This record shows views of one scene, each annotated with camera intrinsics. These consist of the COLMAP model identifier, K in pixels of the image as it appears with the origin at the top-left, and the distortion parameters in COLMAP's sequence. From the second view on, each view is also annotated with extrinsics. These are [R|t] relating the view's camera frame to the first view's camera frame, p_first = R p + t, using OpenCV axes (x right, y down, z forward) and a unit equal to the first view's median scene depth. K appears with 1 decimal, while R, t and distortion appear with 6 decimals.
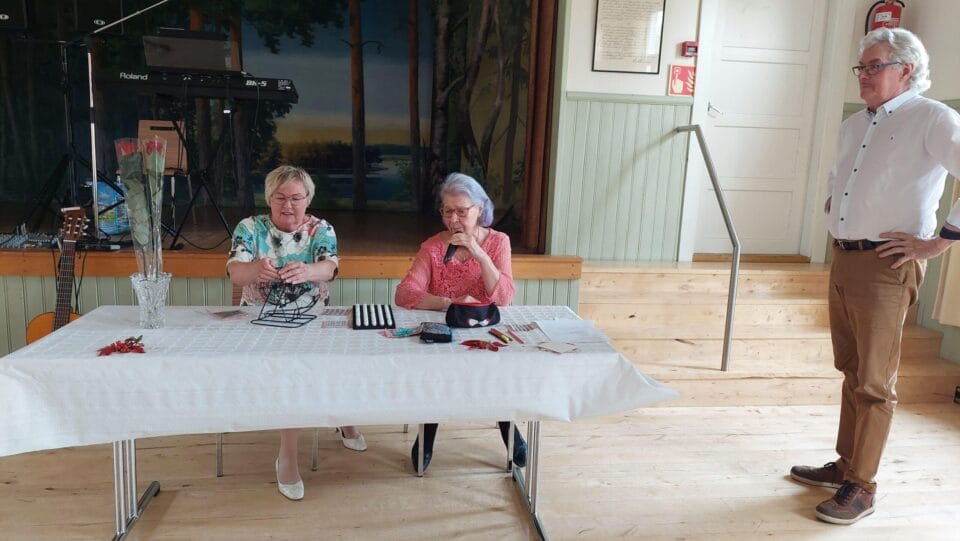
lens RADIAL K [[685.7, 0, 484.7], [0, 685.7, 278.5], [0, 0, 1]] dist [0.087386, -0.097811]
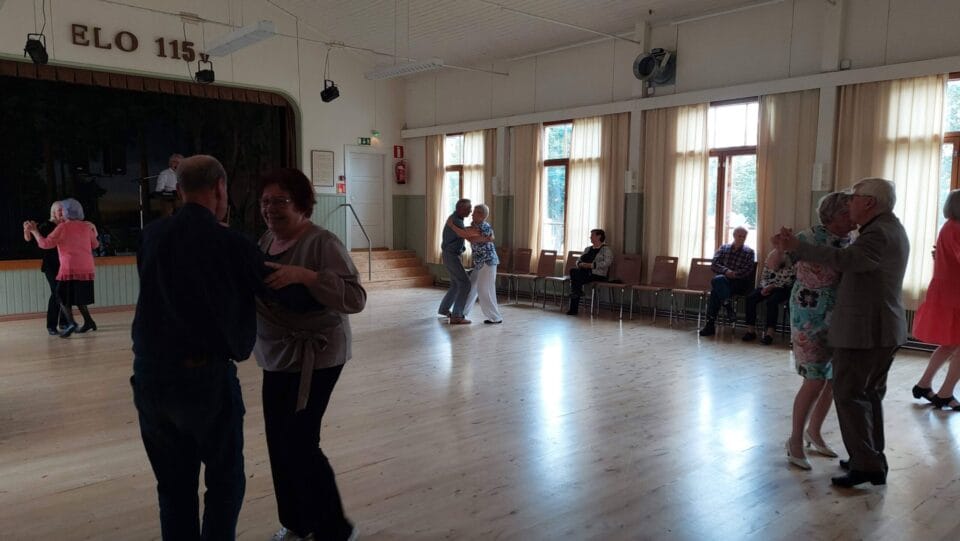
lens RADIAL K [[685.7, 0, 484.7], [0, 685.7, 278.5], [0, 0, 1]] dist [0.087386, -0.097811]
pose [[0.819302, -0.084318, 0.567129, -0.884279], [0.123164, 0.991919, -0.030455, 0.247849], [-0.559978, 0.094802, 0.823066, -1.659609]]
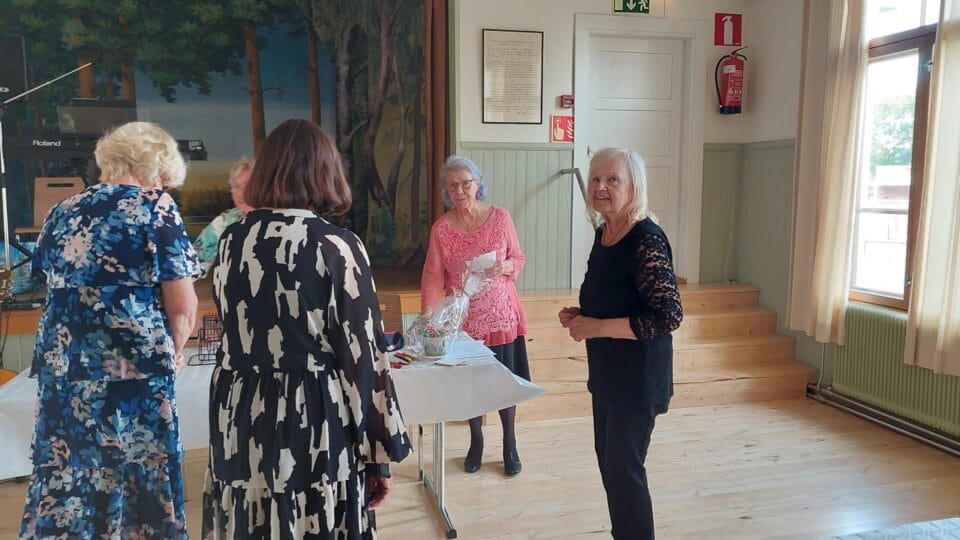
lens RADIAL K [[737.4, 0, 501.1], [0, 737.4, 273.5], [0, 0, 1]] dist [0.097249, -0.137632]
pose [[0.989770, -0.053065, 0.132439, 0.013678], [0.060889, 0.996587, -0.055740, 0.009837], [-0.129030, 0.063233, 0.989623, -0.161225]]
